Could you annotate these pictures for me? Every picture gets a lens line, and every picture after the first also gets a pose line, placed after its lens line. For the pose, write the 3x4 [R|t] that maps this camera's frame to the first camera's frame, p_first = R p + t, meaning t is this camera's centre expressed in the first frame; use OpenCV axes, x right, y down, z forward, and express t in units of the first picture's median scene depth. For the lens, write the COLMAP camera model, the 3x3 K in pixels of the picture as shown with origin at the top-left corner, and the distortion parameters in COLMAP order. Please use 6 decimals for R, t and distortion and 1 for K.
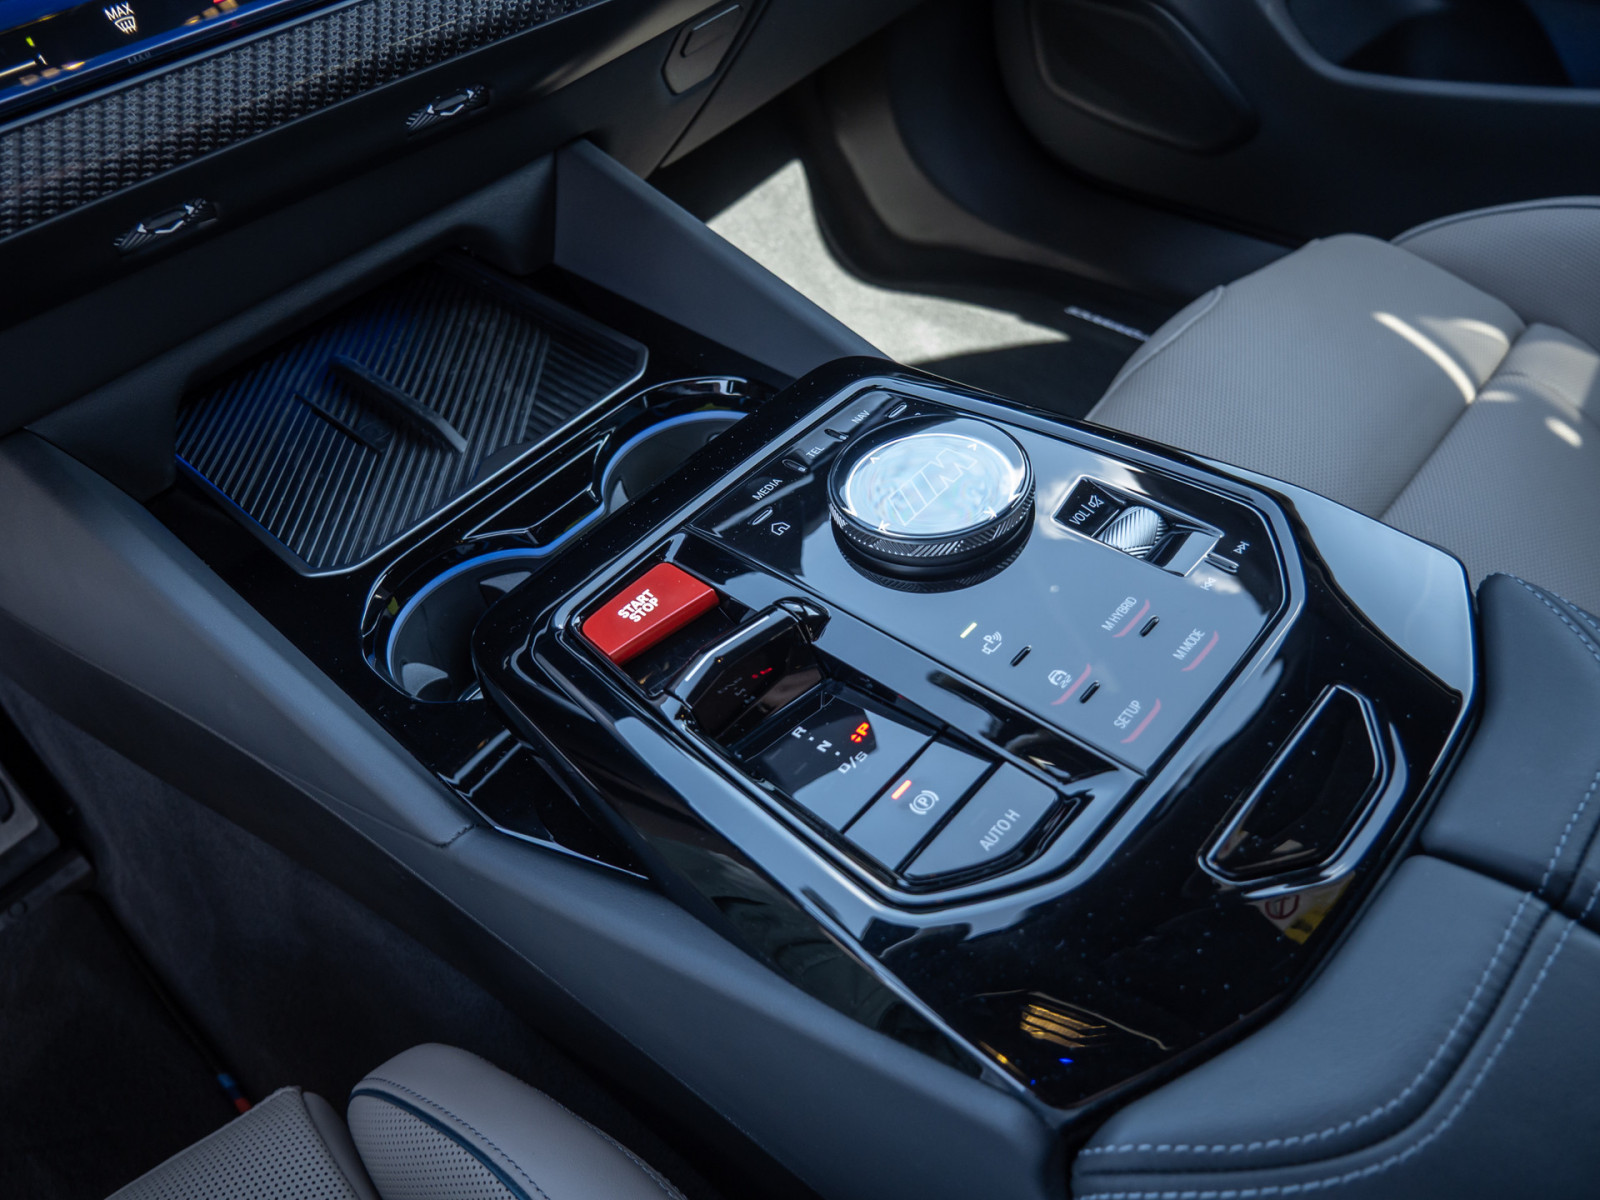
lens RADIAL K [[1199.5, 0, 802.7], [0, 1199.5, 615.4], [0, 0, 1]] dist [-0.027272, 0.002062]
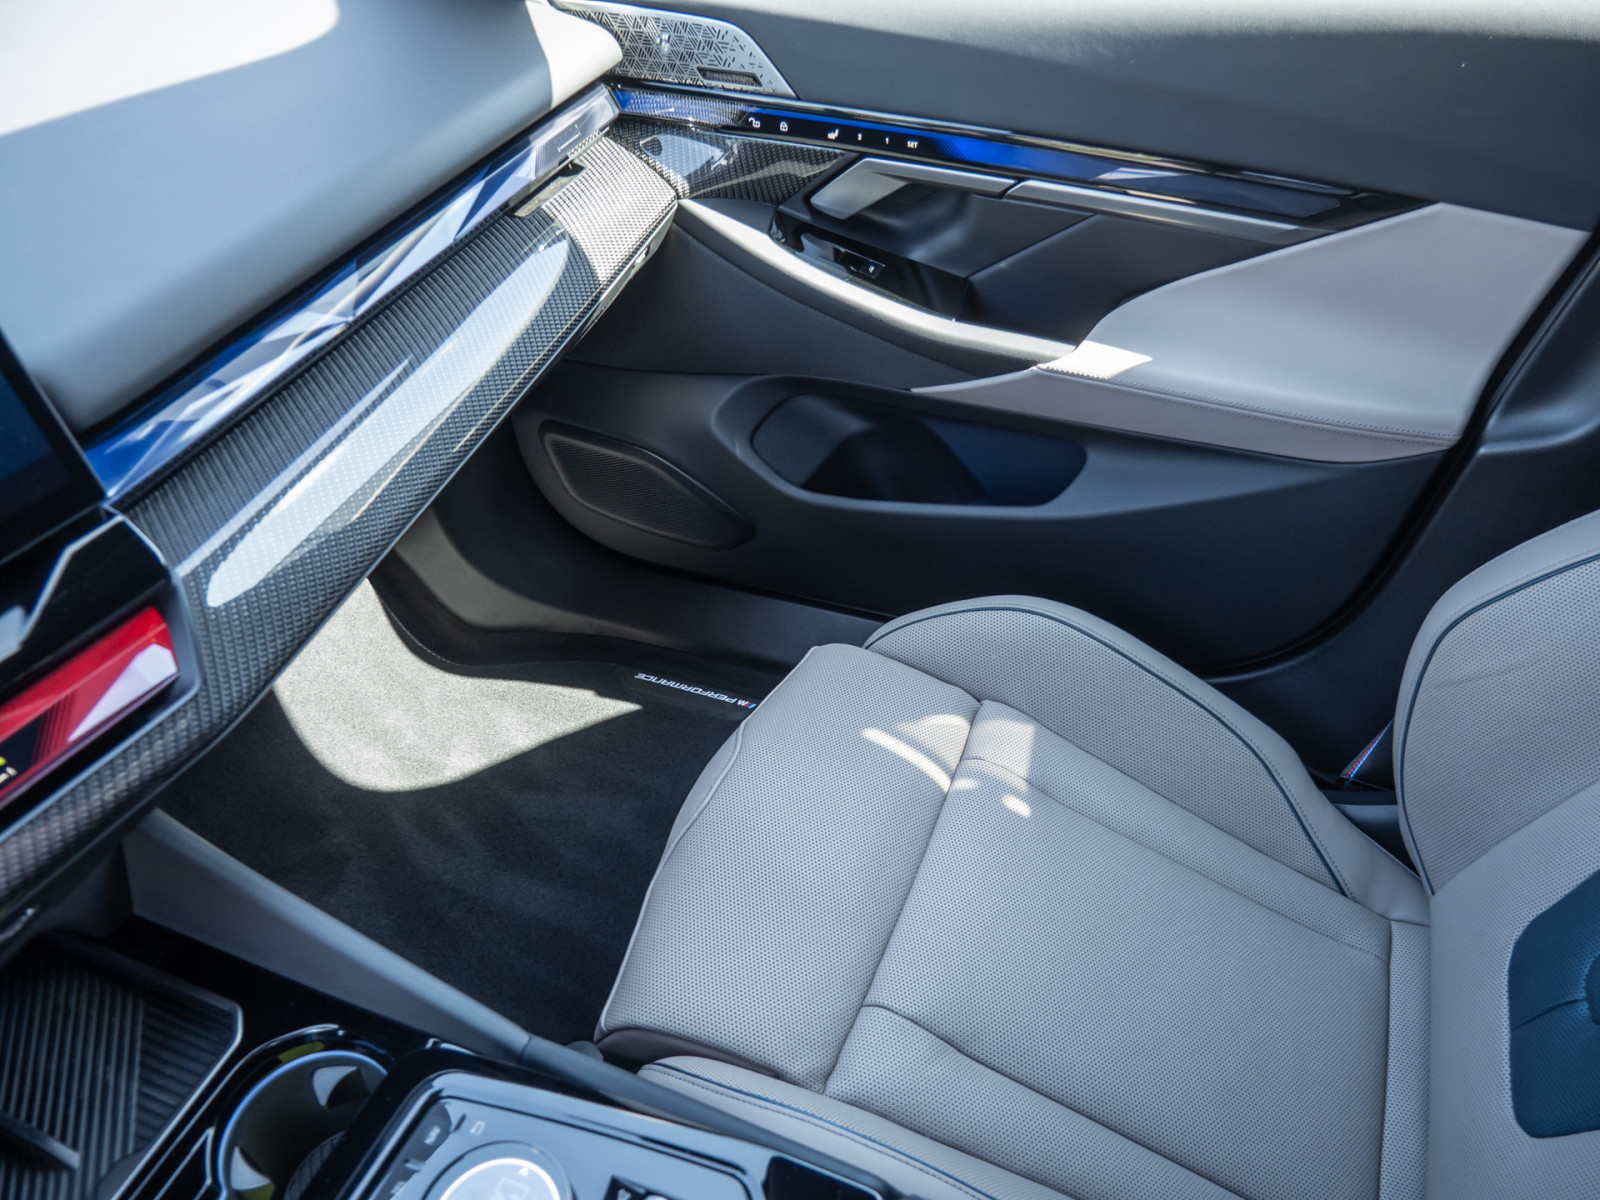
lens RADIAL K [[1199.5, 0, 805.2], [0, 1199.5, 600.2], [0, 0, 1]] dist [-0.027272, 0.002062]
pose [[0.938232, -0.186515, 0.291433, 0.108436], [0.223296, 0.969790, -0.098215, -0.349905], [-0.264310, 0.157224, 0.951536, -0.246777]]
